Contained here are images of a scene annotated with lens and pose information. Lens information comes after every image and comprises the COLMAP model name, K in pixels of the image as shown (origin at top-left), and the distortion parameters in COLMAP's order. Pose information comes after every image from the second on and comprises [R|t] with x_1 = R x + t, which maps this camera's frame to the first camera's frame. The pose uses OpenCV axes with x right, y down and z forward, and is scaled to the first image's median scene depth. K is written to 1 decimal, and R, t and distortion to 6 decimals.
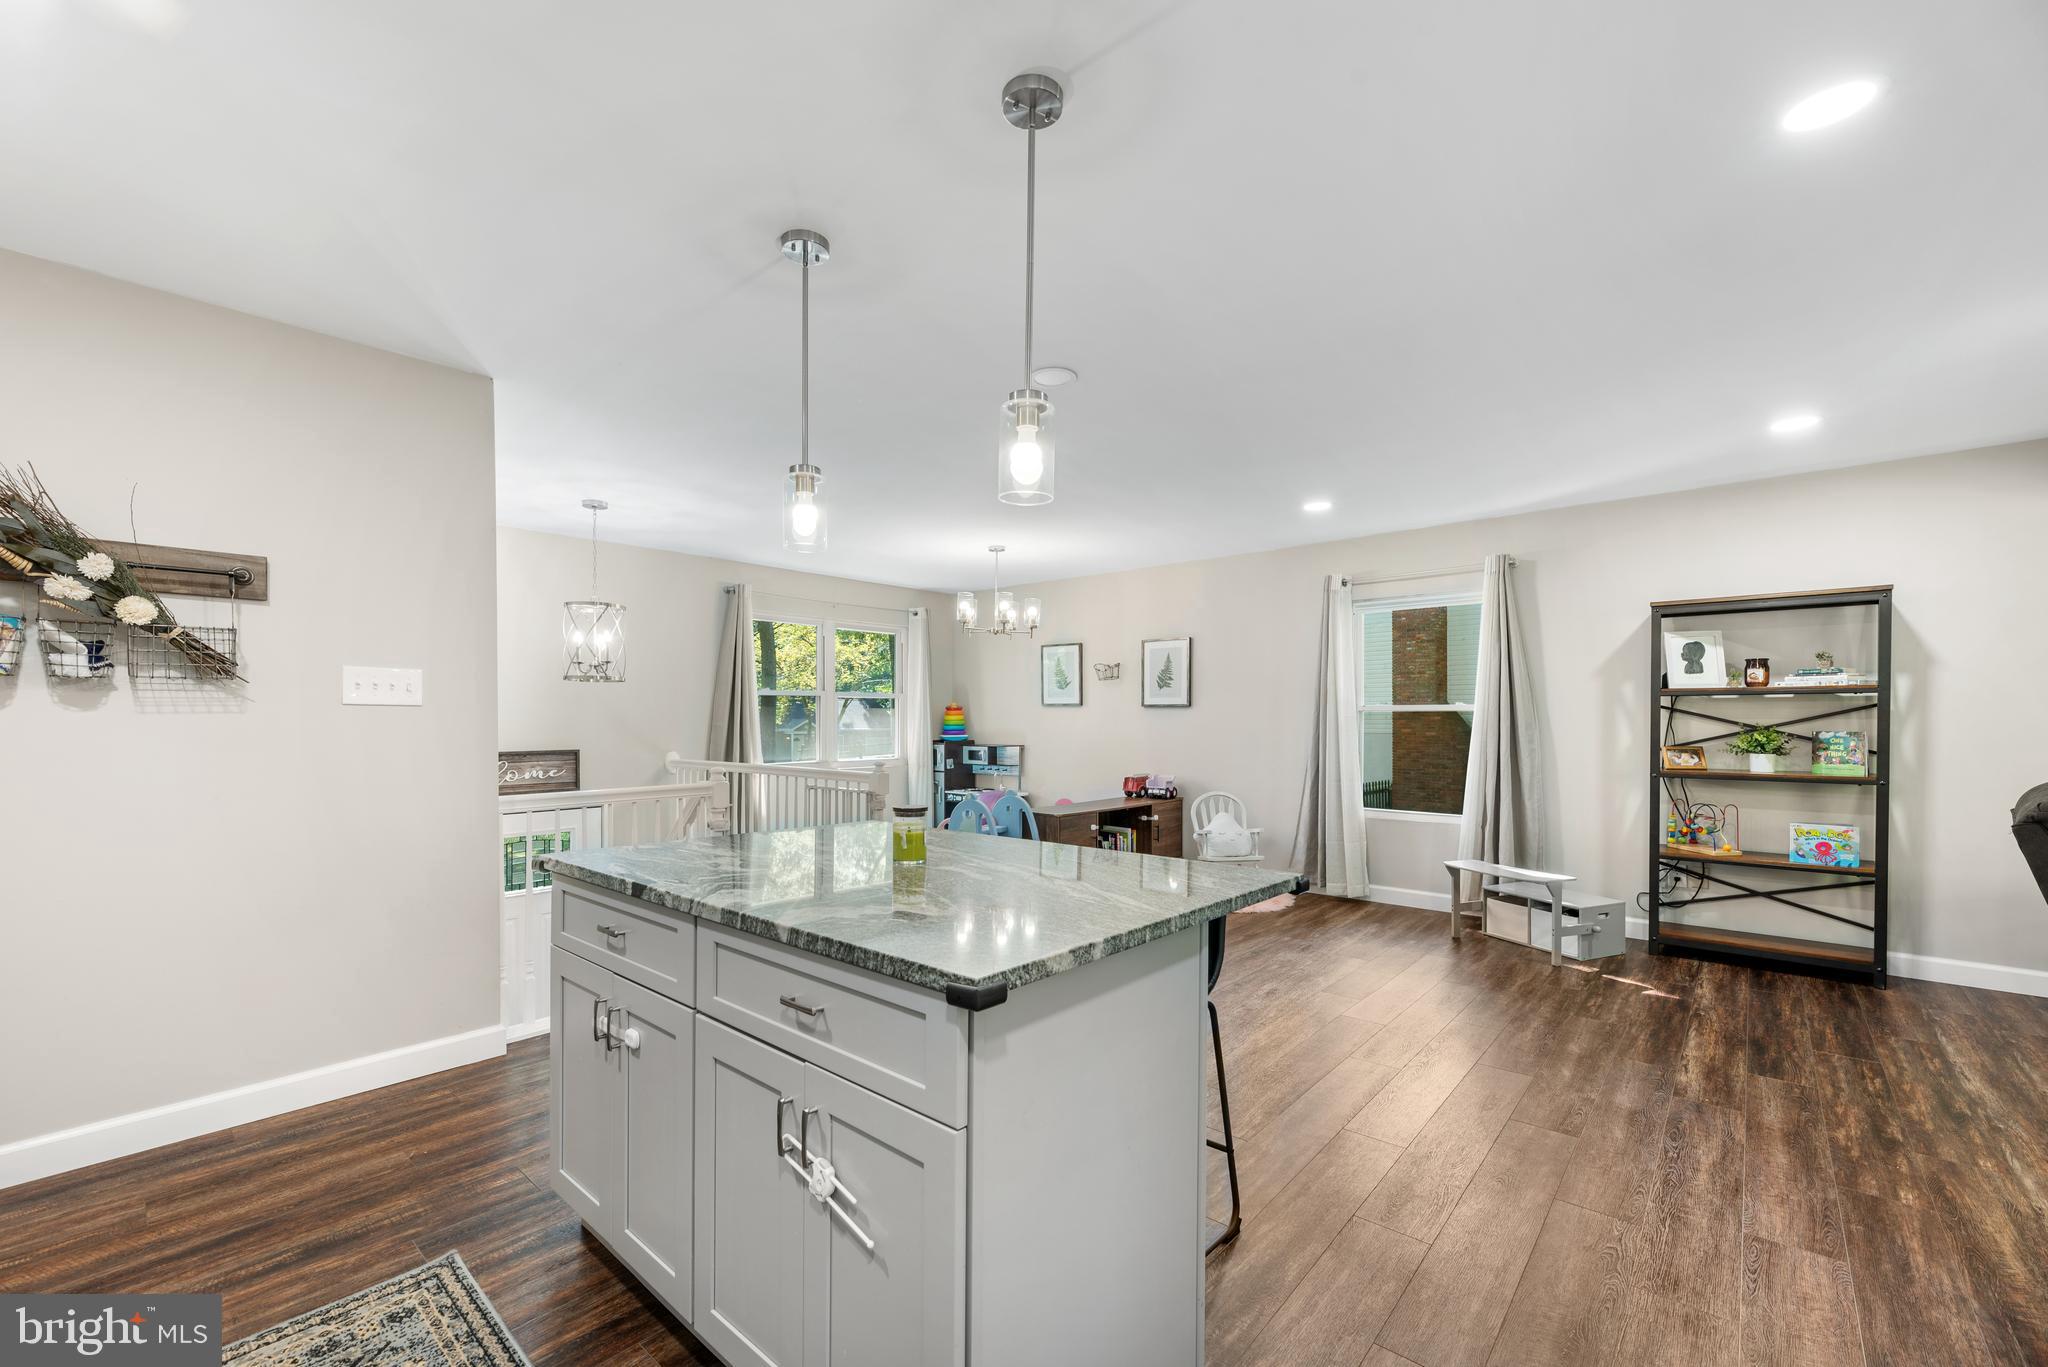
lens RADIAL K [[827.9, 0, 1023.1], [0, 827.9, 703.9], [0, 0, 1]] dist [0.005110, 0.000138]
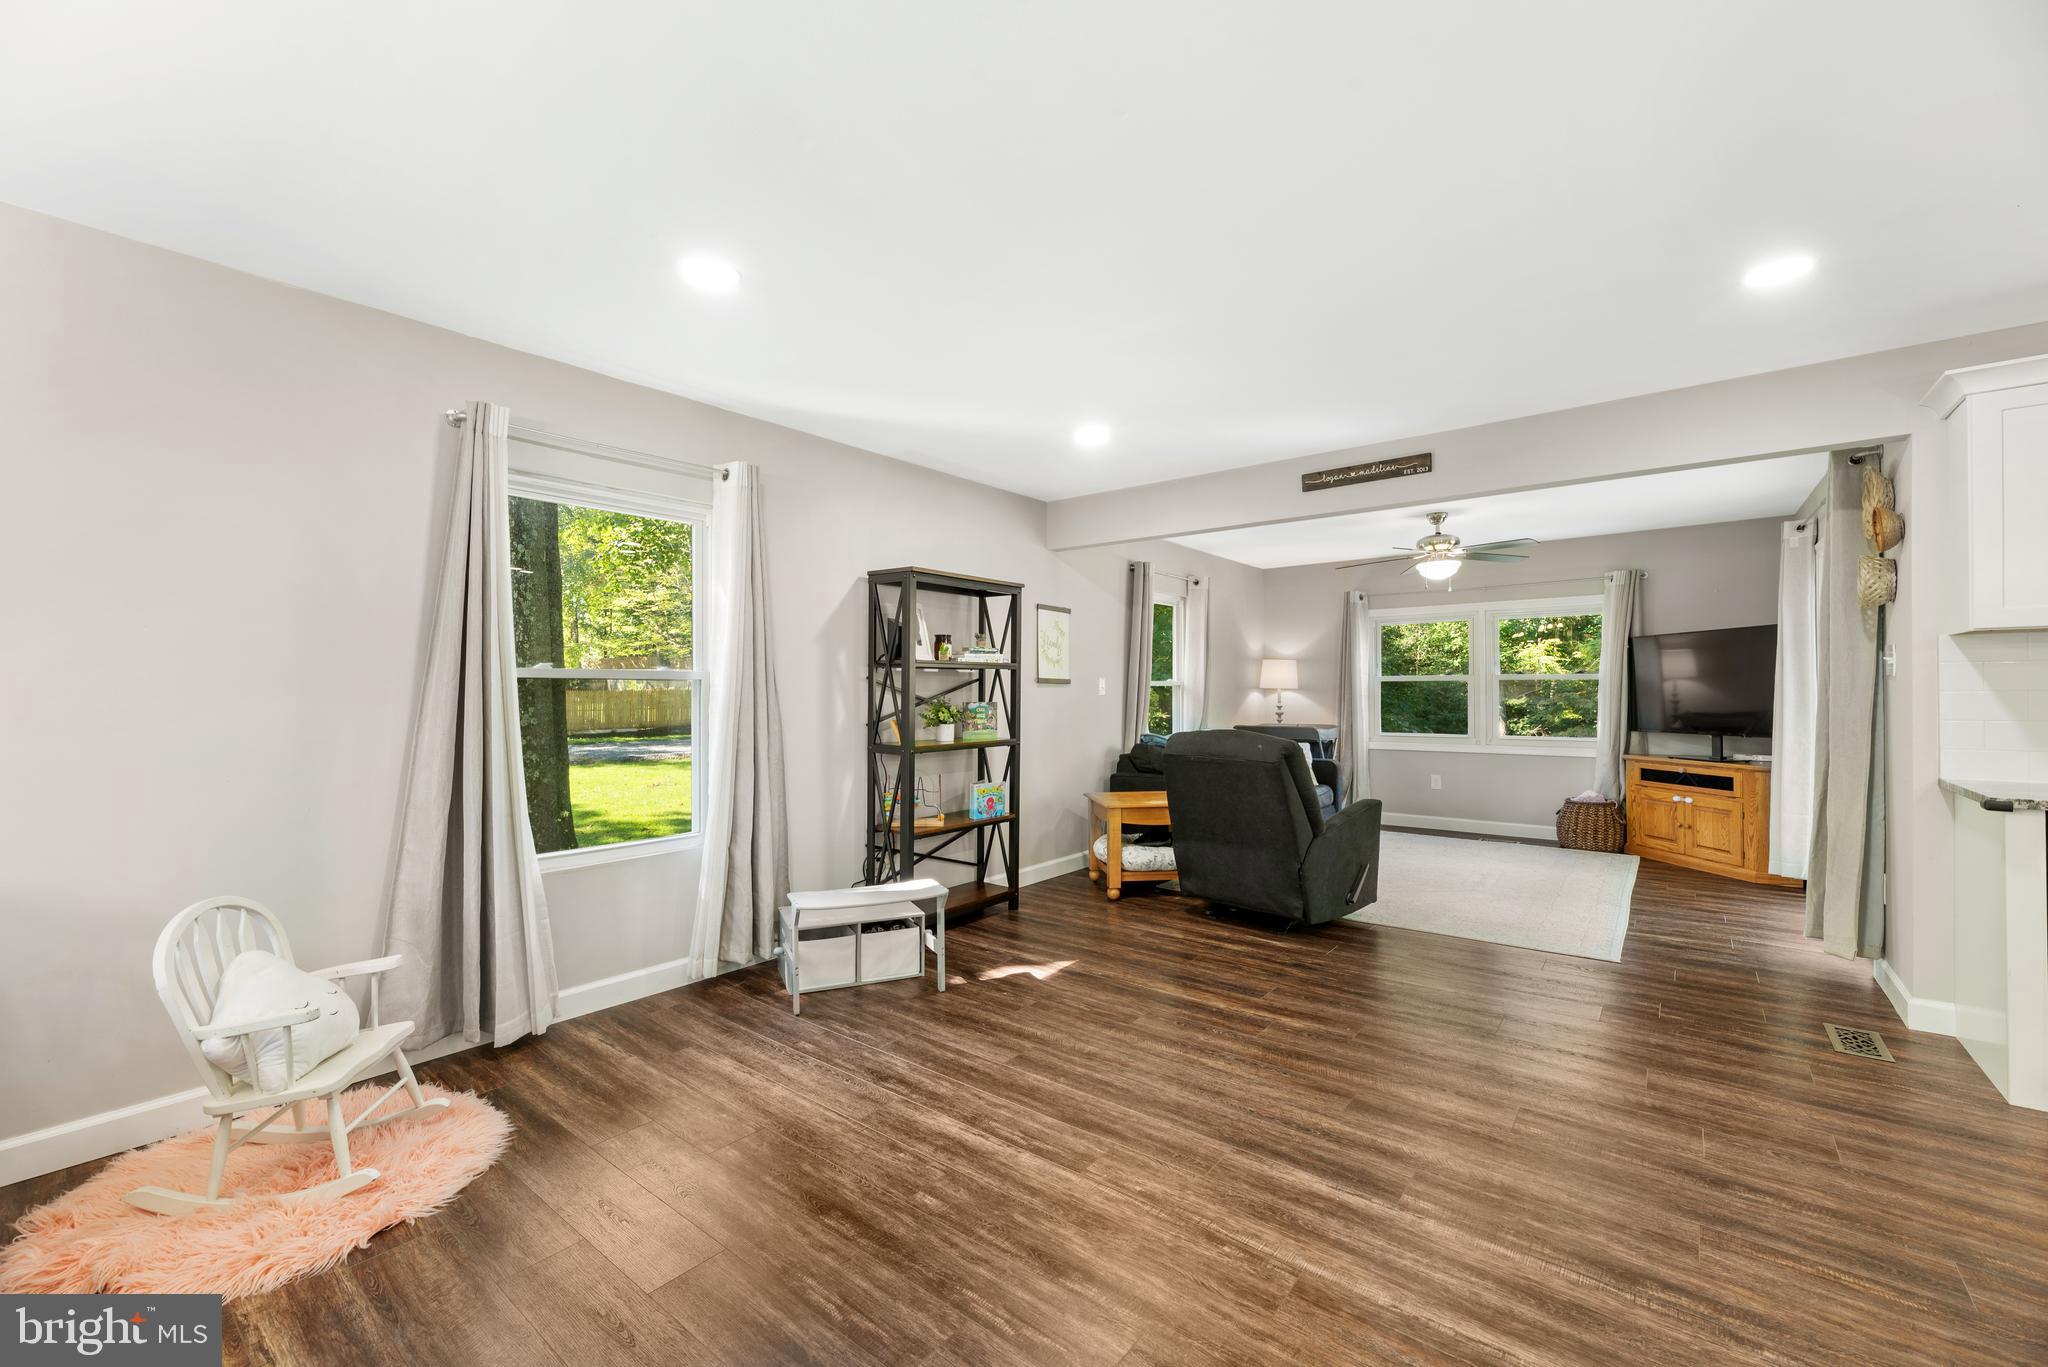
lens RADIAL K [[827.9, 0, 1007.8], [0, 827.9, 699.2], [0, 0, 1]] dist [0.005110, 0.000138]
pose [[-0.020480, -0.008381, 0.999755, -0.184584], [-0.014467, 0.999863, 0.008086, 0.019187], [-0.999686, -0.014298, -0.020598, 0.982423]]
